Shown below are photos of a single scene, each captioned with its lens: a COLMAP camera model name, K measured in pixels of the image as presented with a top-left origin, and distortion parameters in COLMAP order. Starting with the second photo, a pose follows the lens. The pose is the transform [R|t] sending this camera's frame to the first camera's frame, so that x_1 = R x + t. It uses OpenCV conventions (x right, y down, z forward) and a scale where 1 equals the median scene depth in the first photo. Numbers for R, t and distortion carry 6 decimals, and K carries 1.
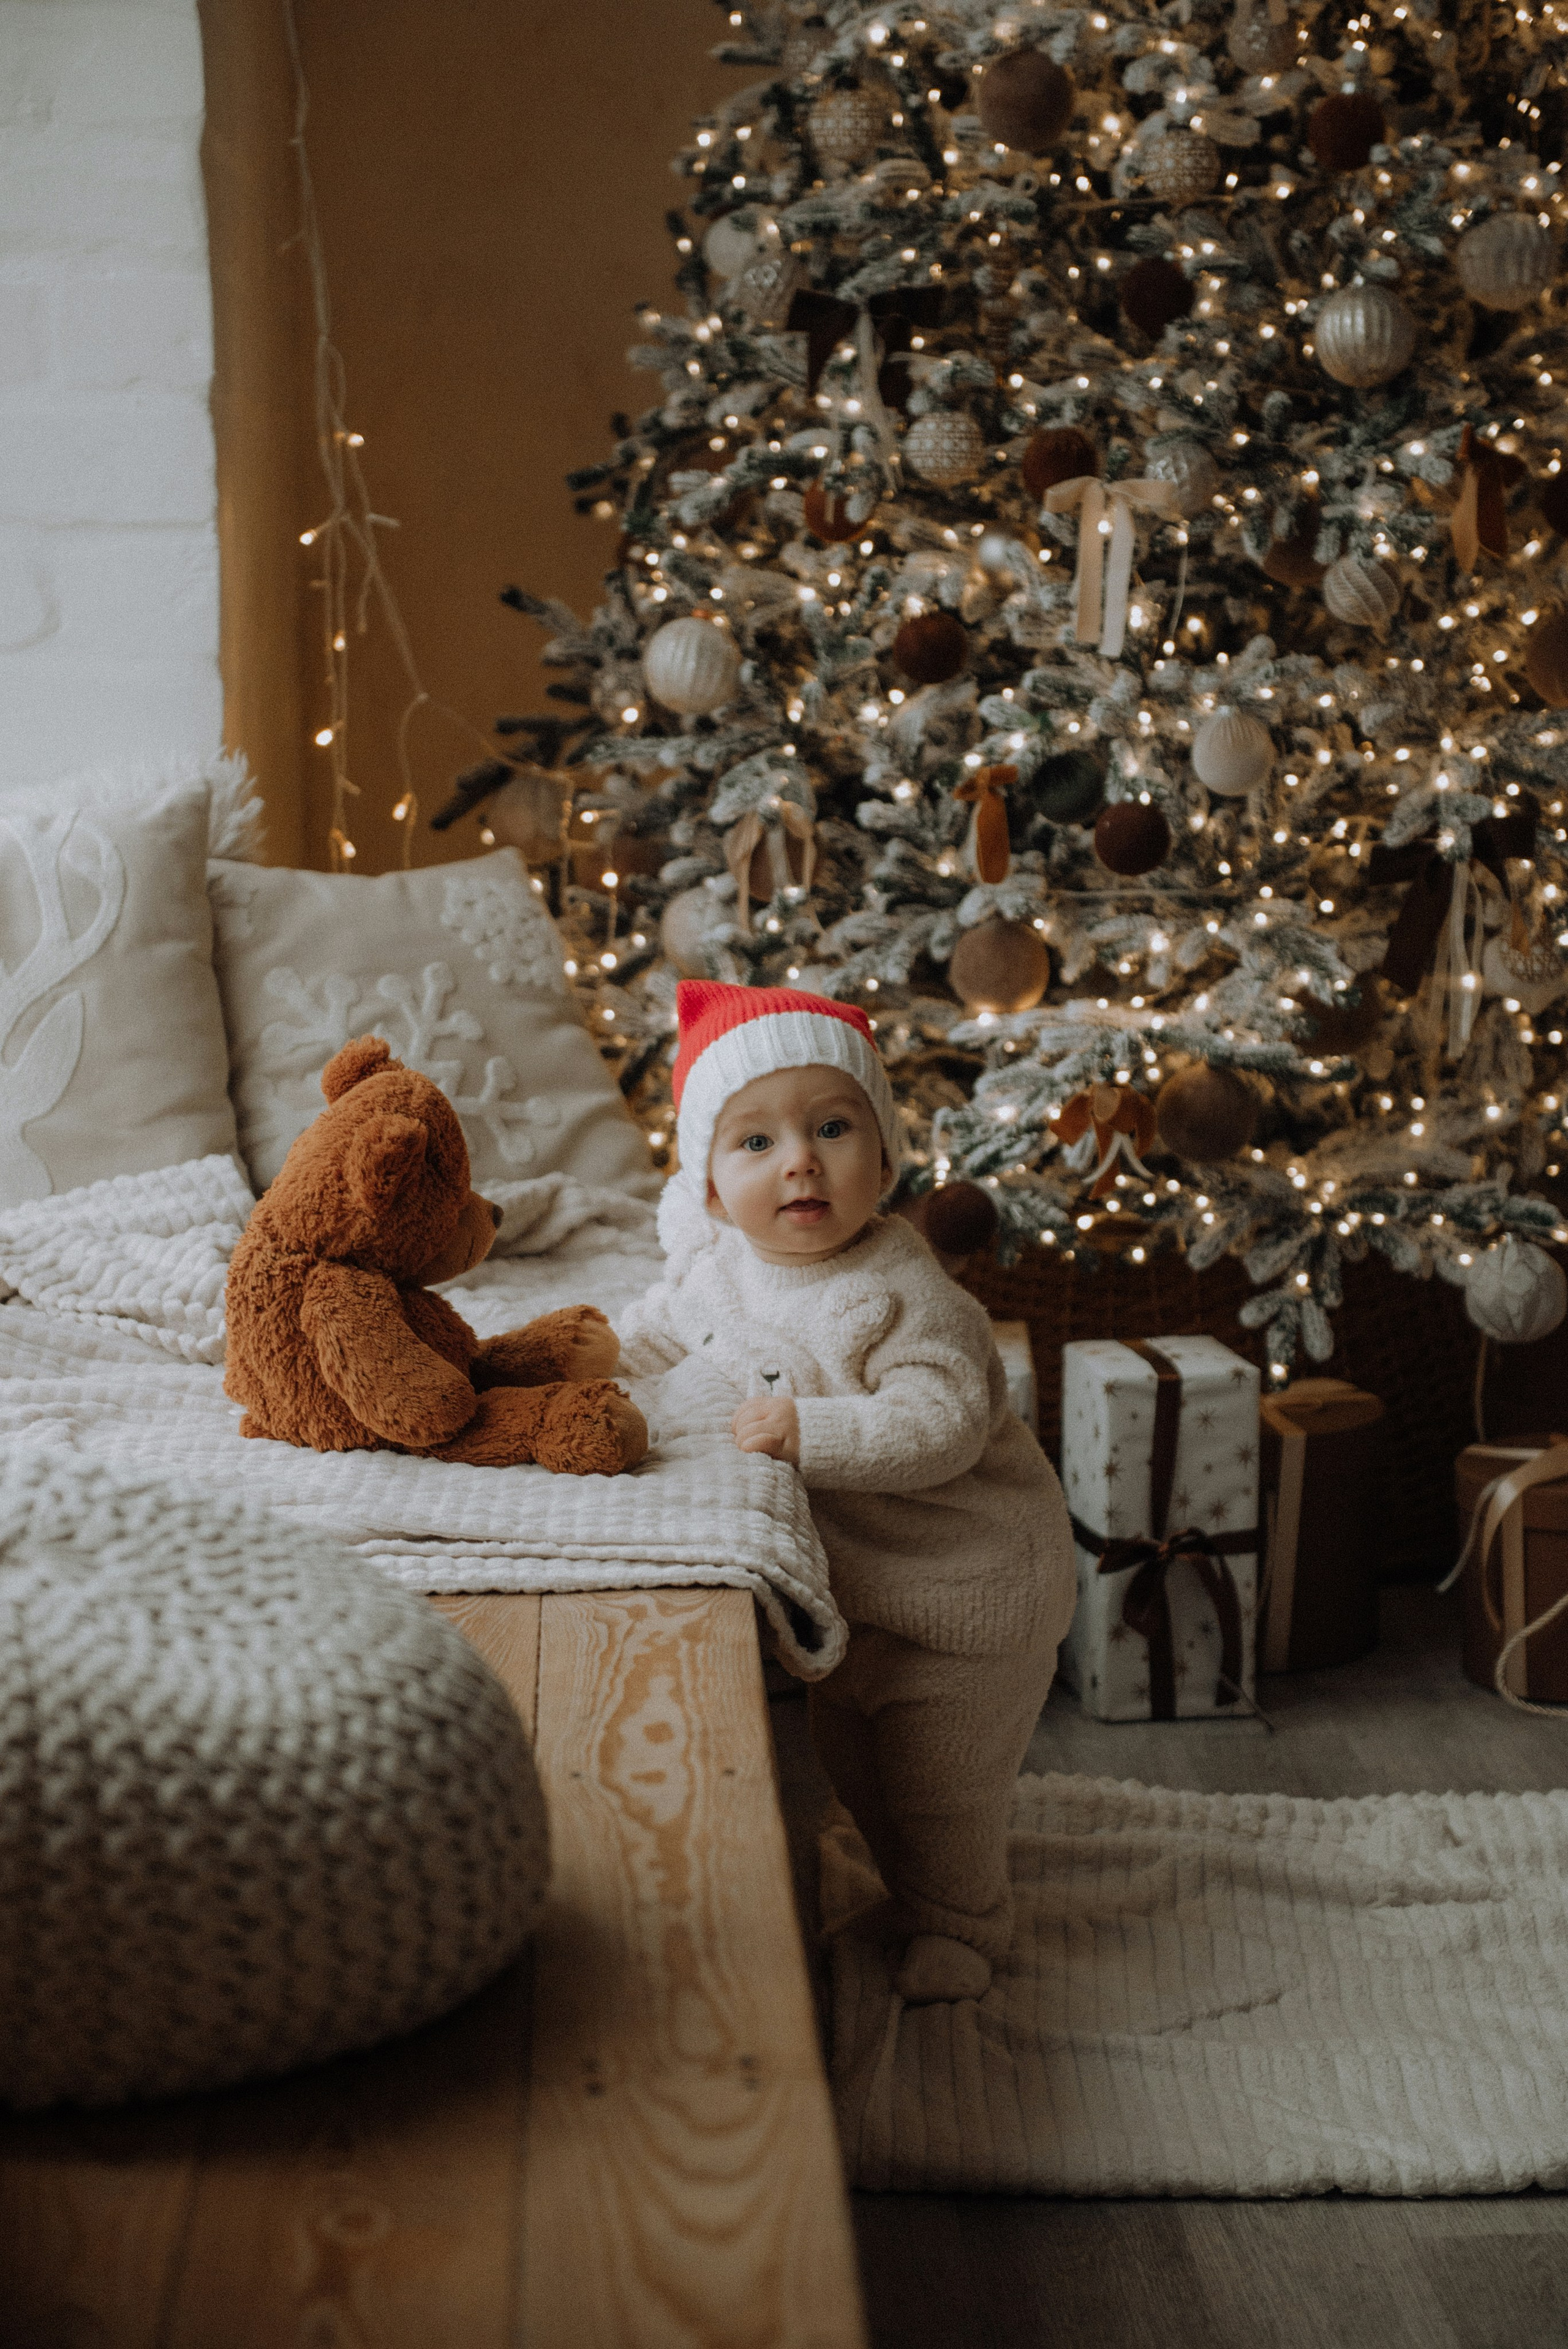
lens RADIAL K [[4941.5, 0, 784.0], [0, 4941.5, 1174.5], [0, 0, 1]] dist [0.170862, -0.225496]
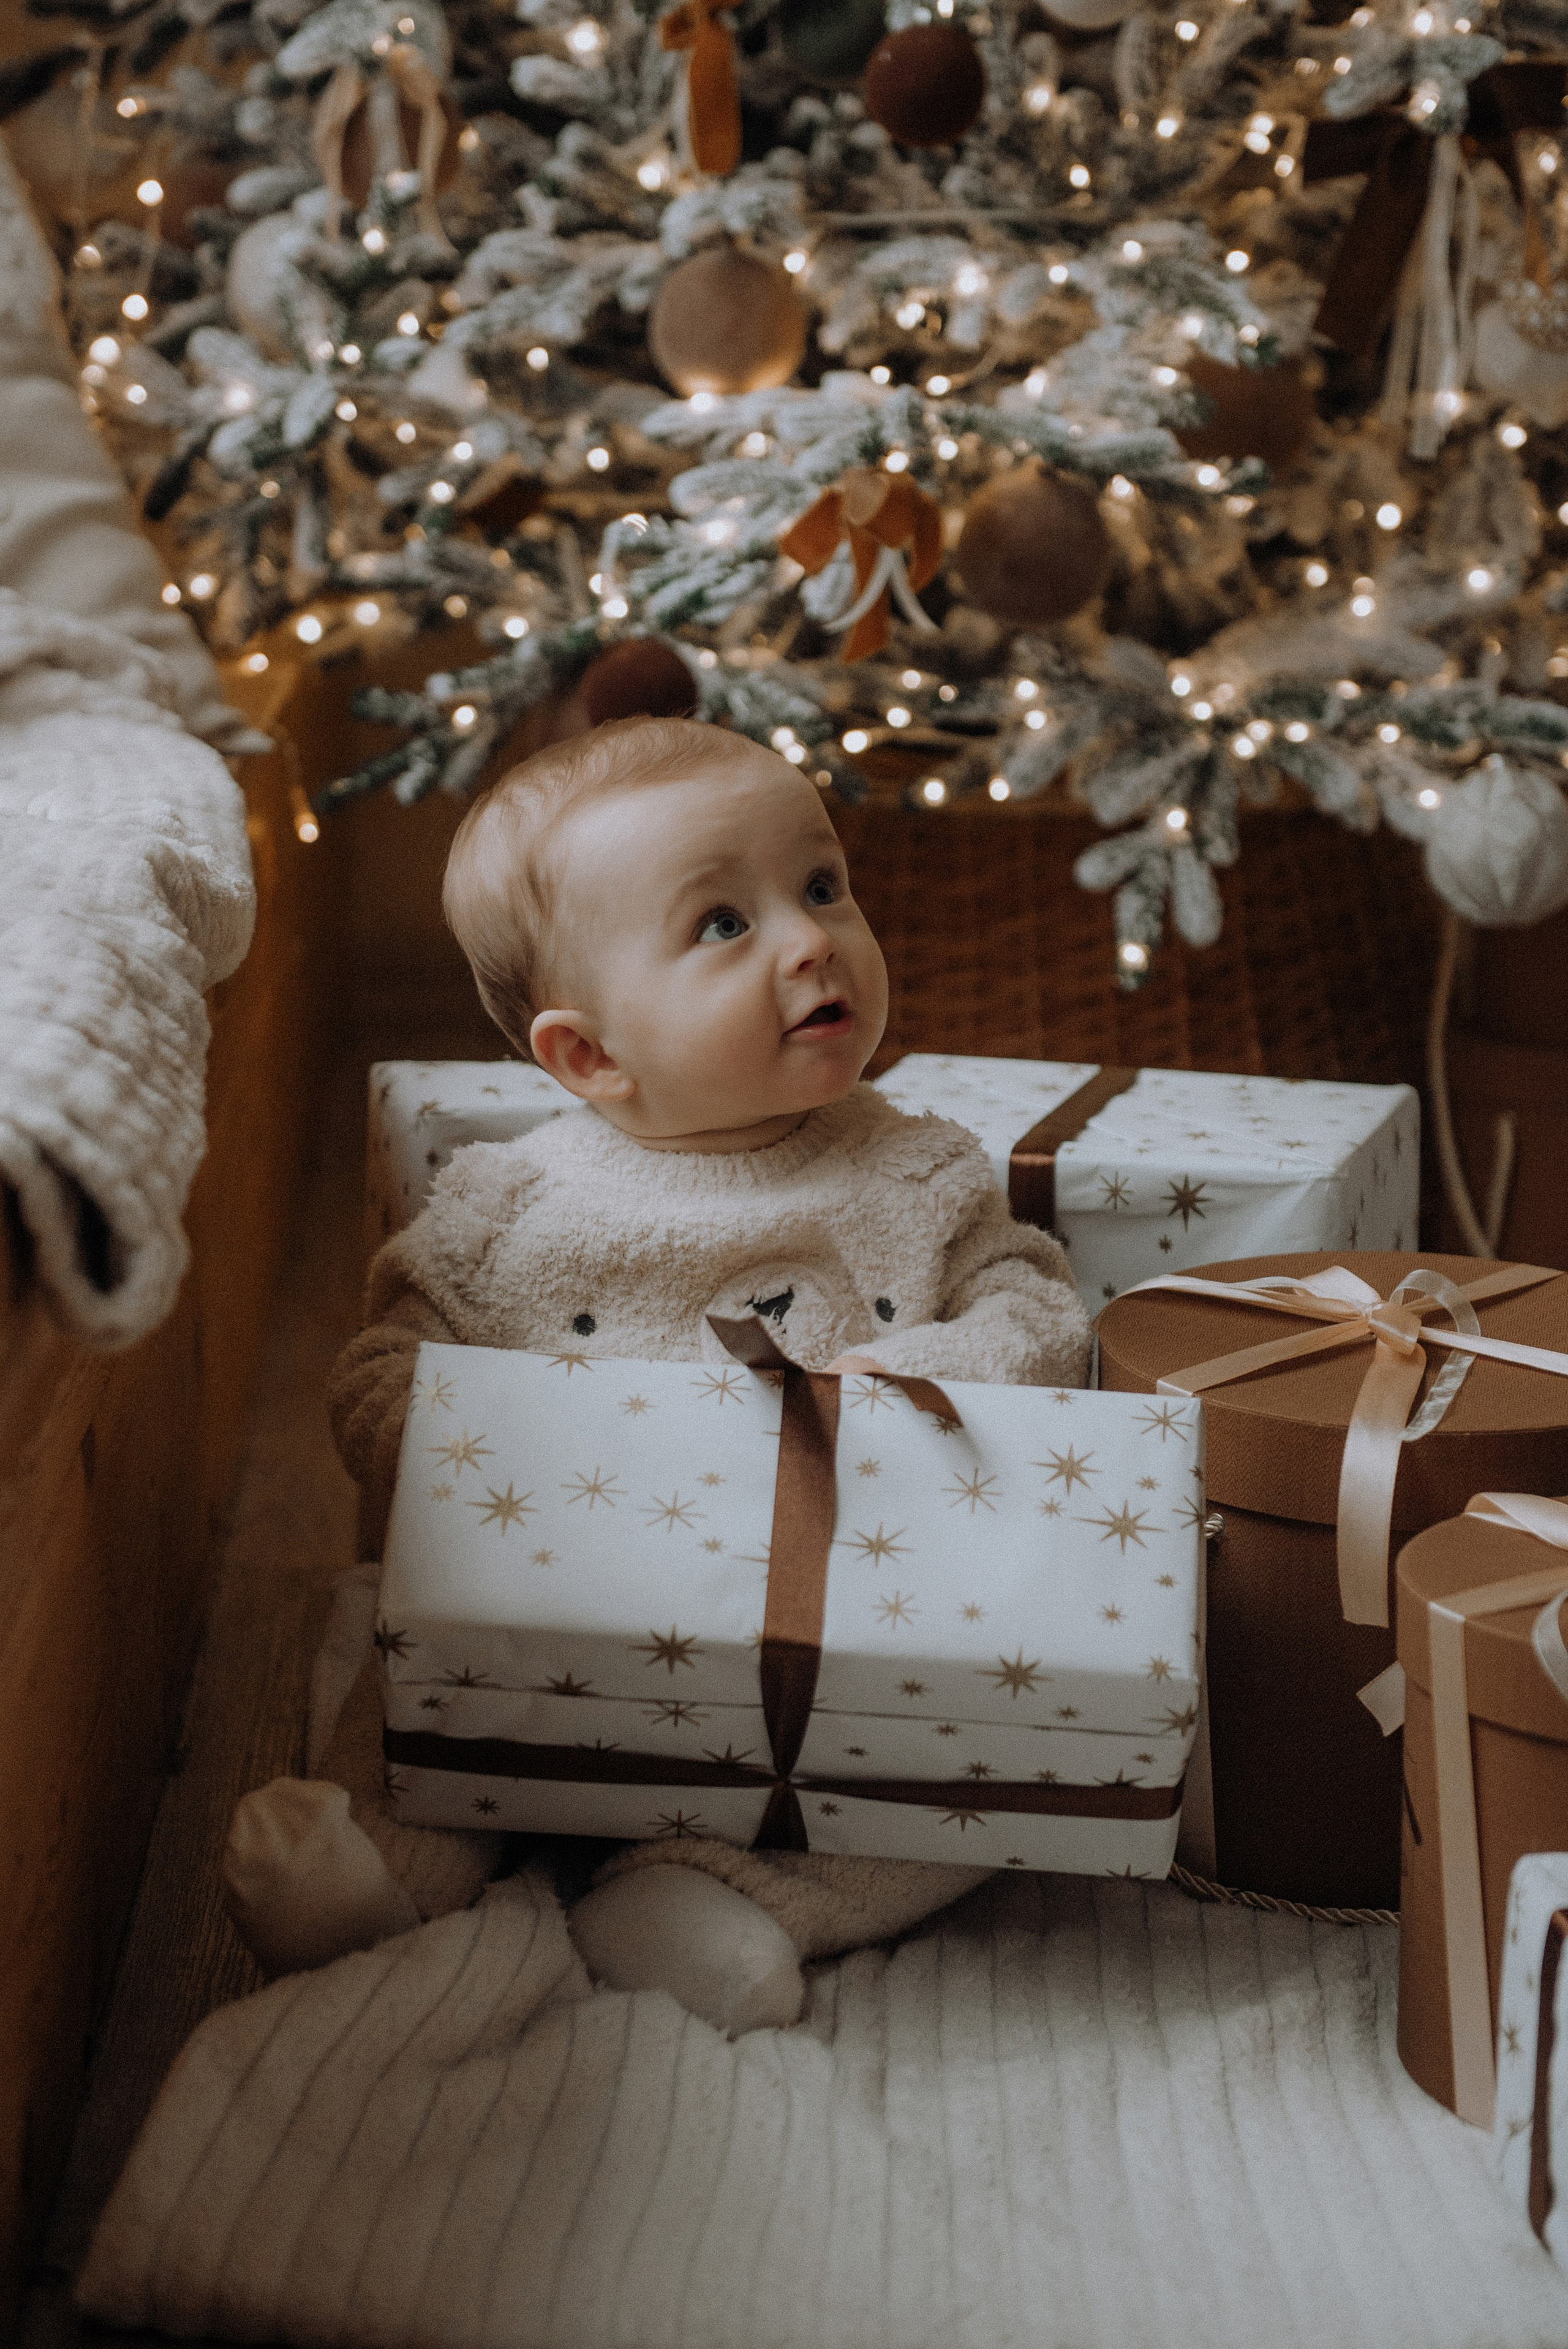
lens RADIAL K [[4720.1, 0, 784.0], [0, 4720.1, 1174.5], [0, 0, 1]] dist [0.079191, 0.258695]
pose [[0.999484, 0.031802, 0.004463, 0.052453], [-0.031921, 0.999043, 0.029895, 0.050953], [-0.003508, -0.030022, 0.999543, 0.384176]]
